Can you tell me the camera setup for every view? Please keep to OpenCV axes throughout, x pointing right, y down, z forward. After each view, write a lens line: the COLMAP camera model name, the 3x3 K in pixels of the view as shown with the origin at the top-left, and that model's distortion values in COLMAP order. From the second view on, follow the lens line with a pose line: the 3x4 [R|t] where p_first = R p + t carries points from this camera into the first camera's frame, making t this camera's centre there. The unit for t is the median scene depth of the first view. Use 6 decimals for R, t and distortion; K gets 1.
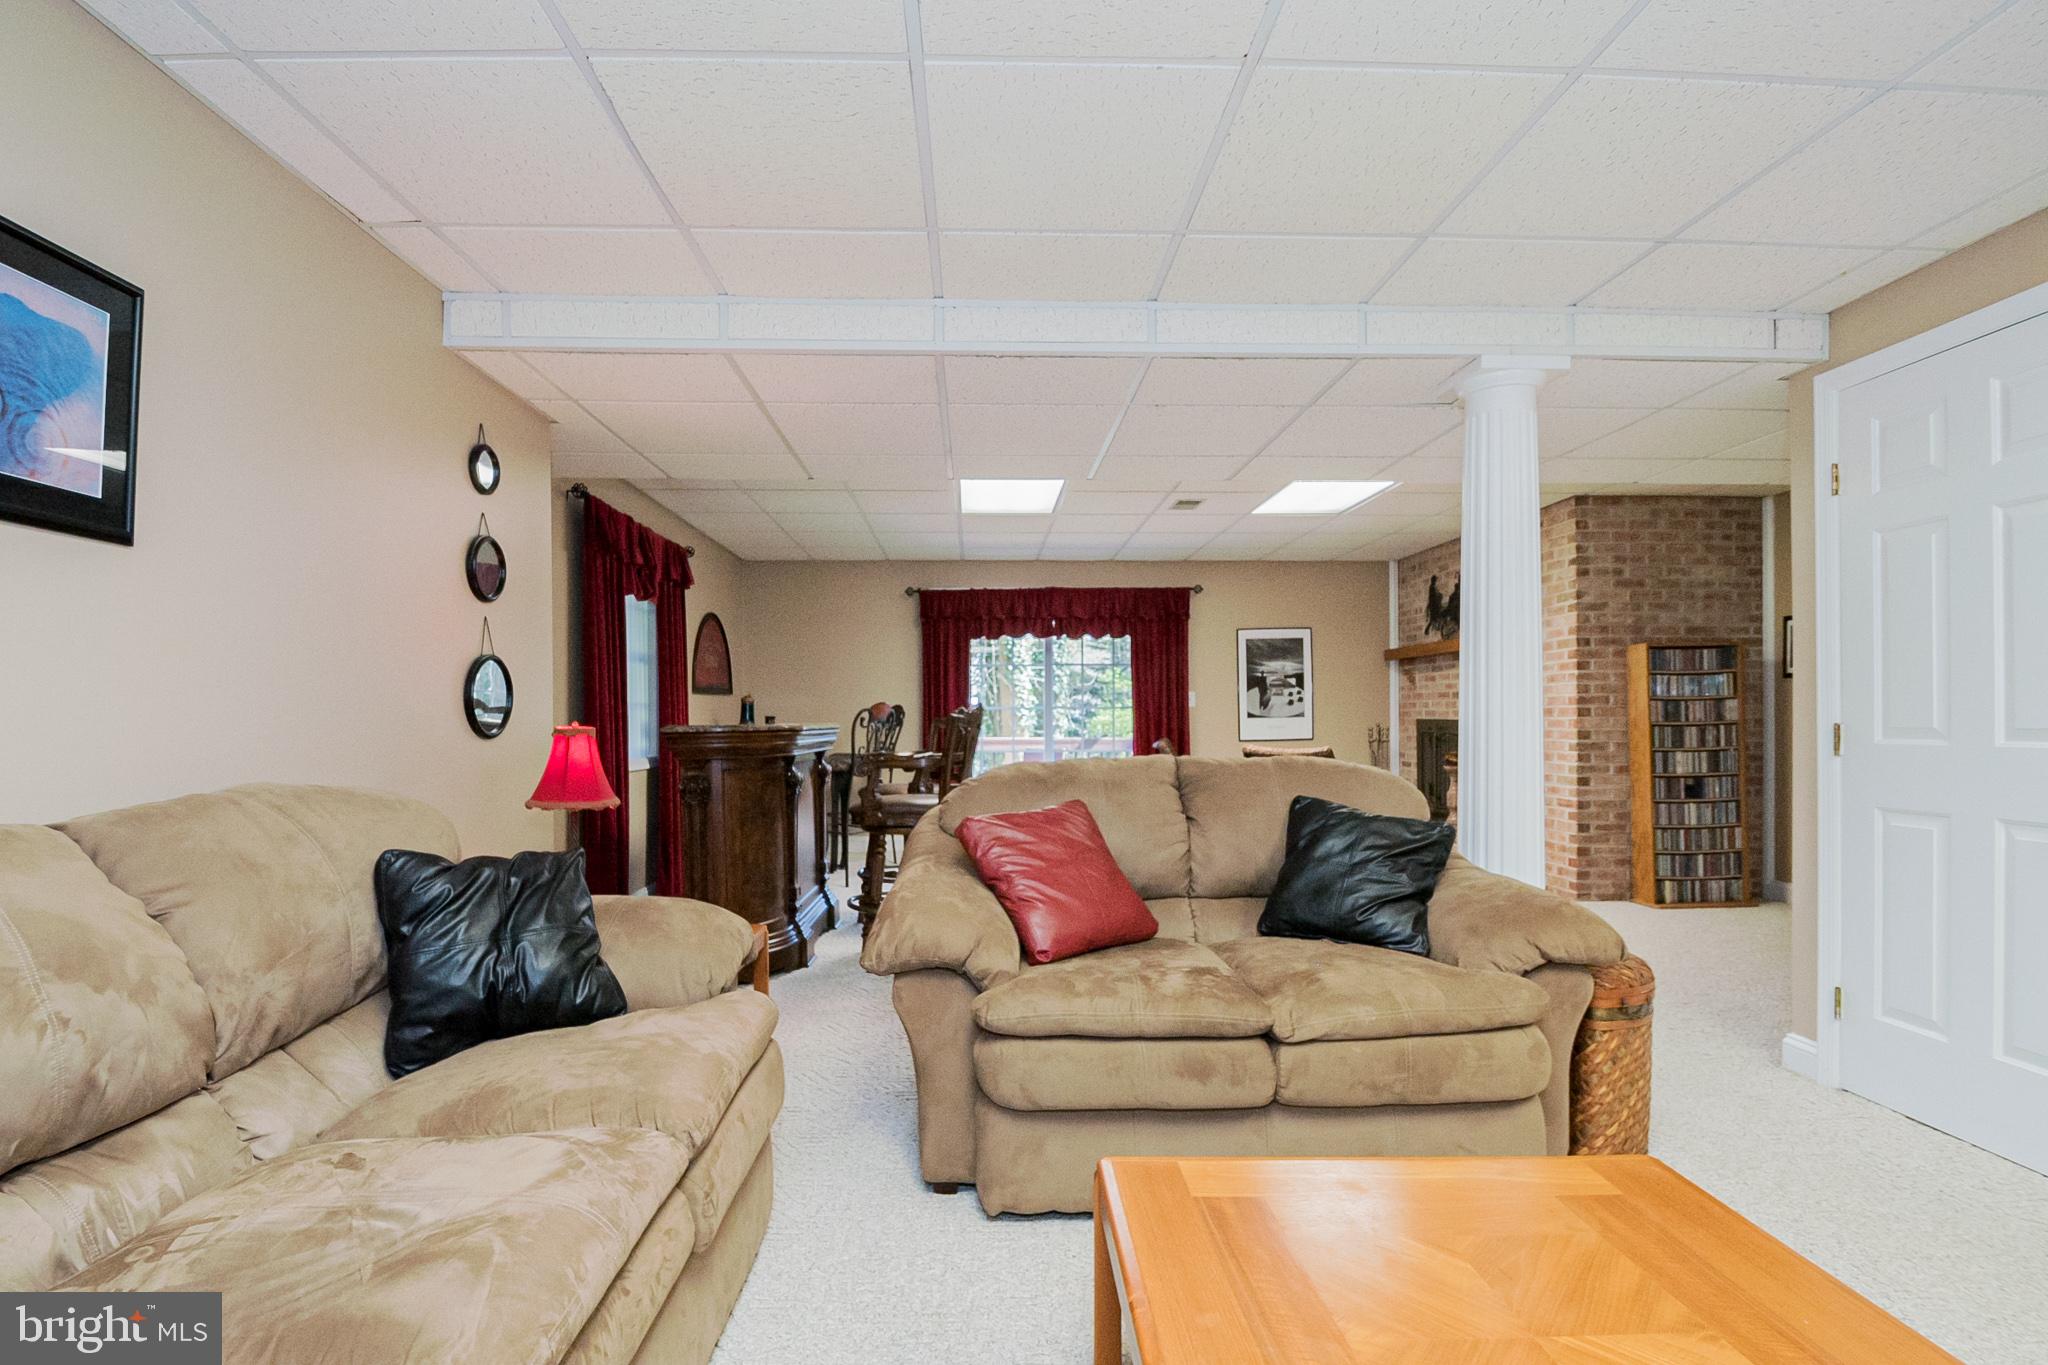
lens RADIAL K [[938.9, 0, 1018.9], [0, 938.9, 699.7], [0, 0, 1]] dist [-0.012167, -0.000687]
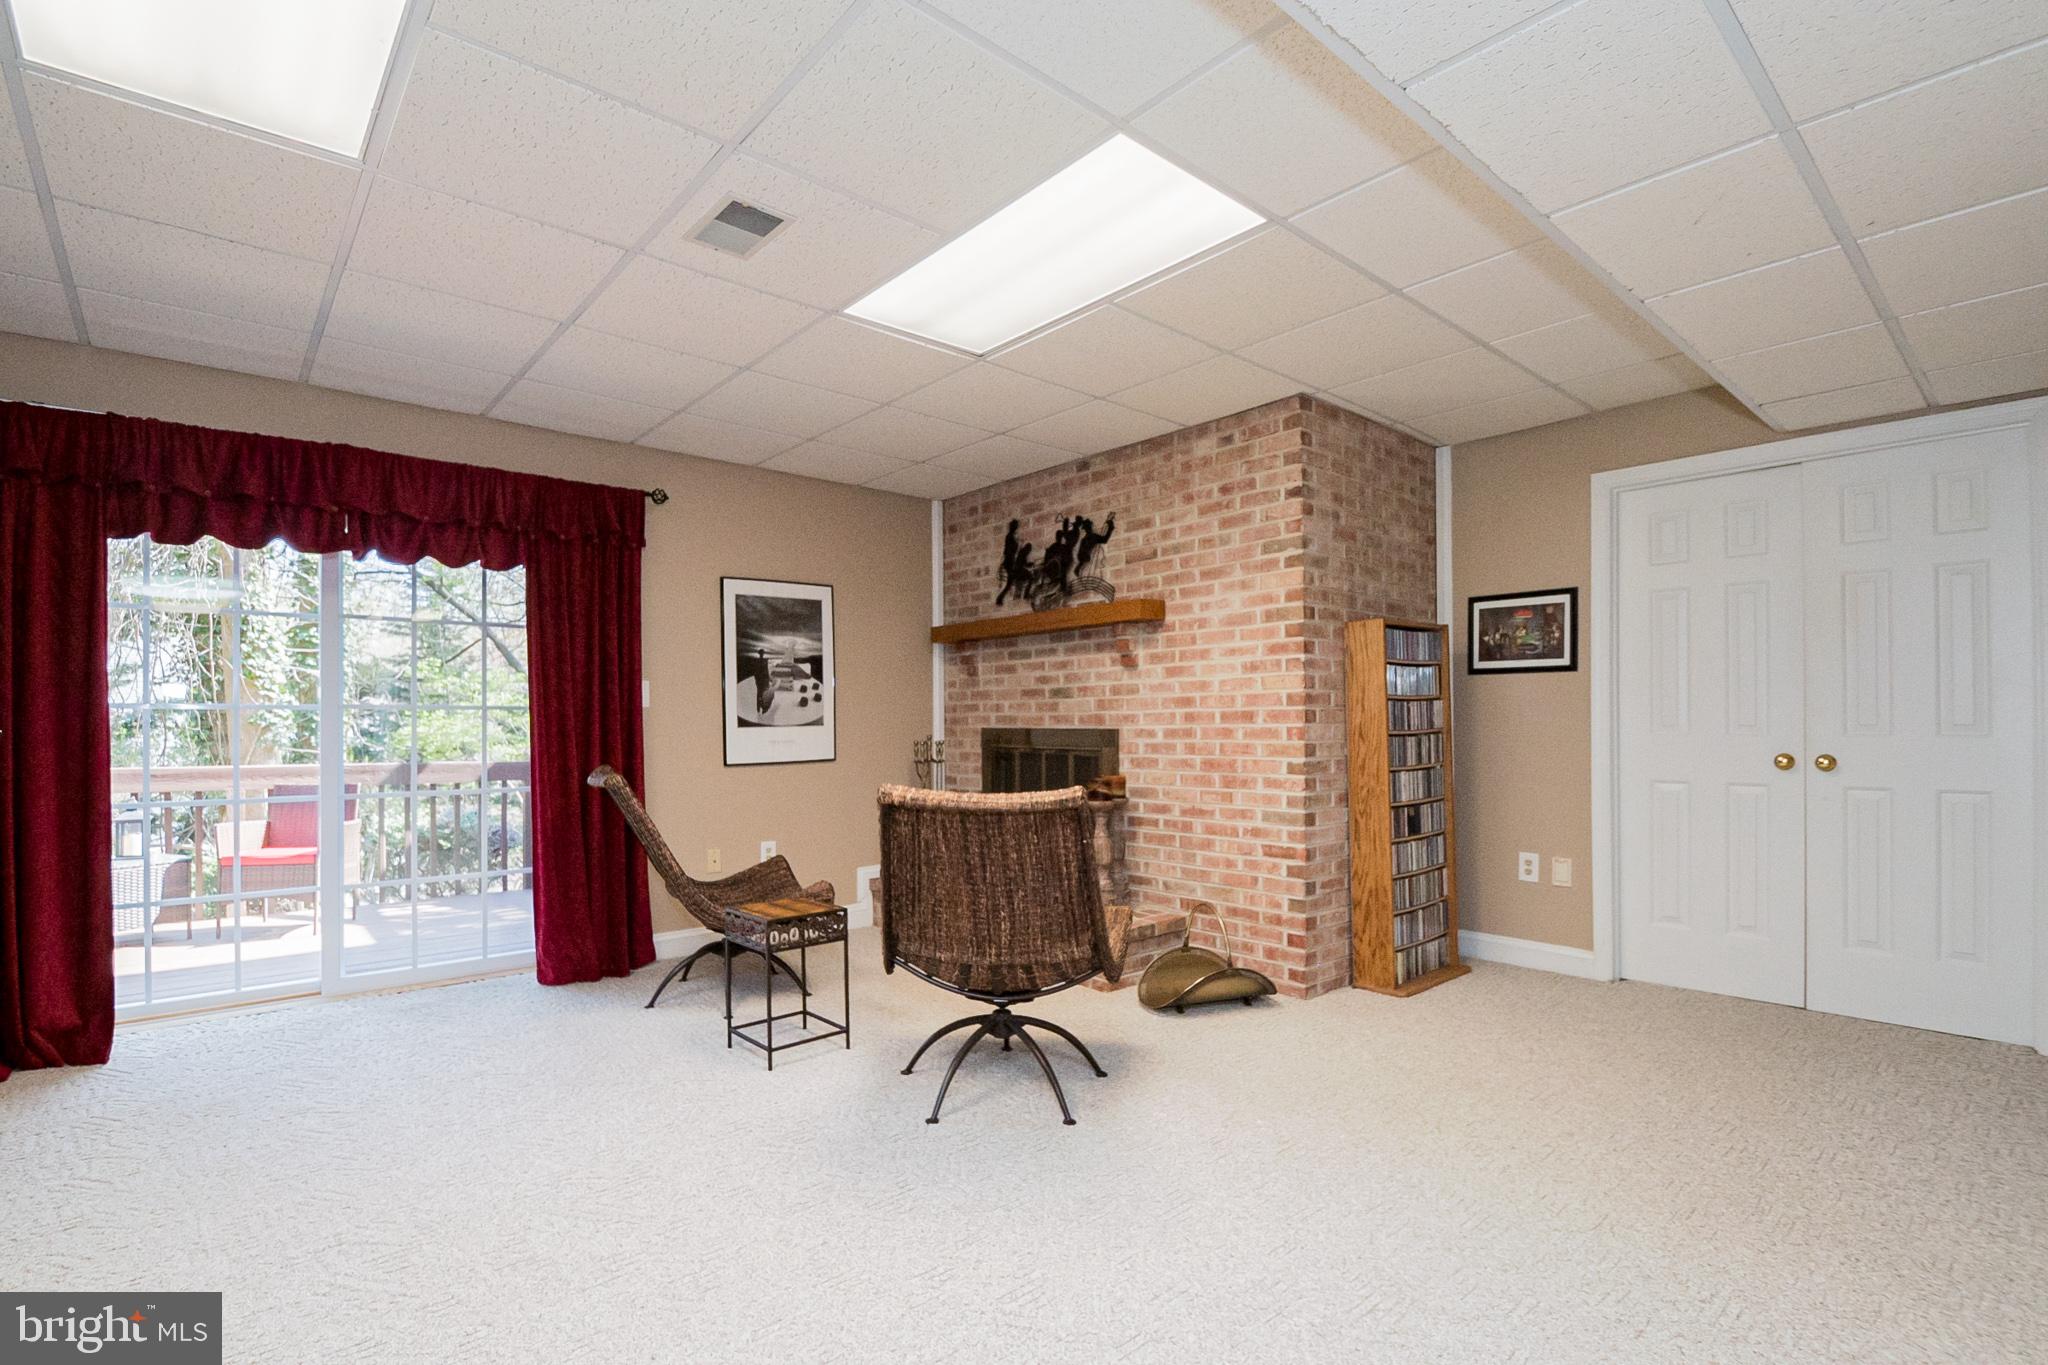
lens RADIAL K [[938.9, 0, 992.3], [0, 938.9, 719.8], [0, 0, 1]] dist [-0.012167, -0.000687]
pose [[0.789168, 0.000863, 0.614177, 0.006014], [-0.007672, 0.999935, 0.008453, 0.008636], [-0.614129, -0.011383, 0.789123, 0.443669]]
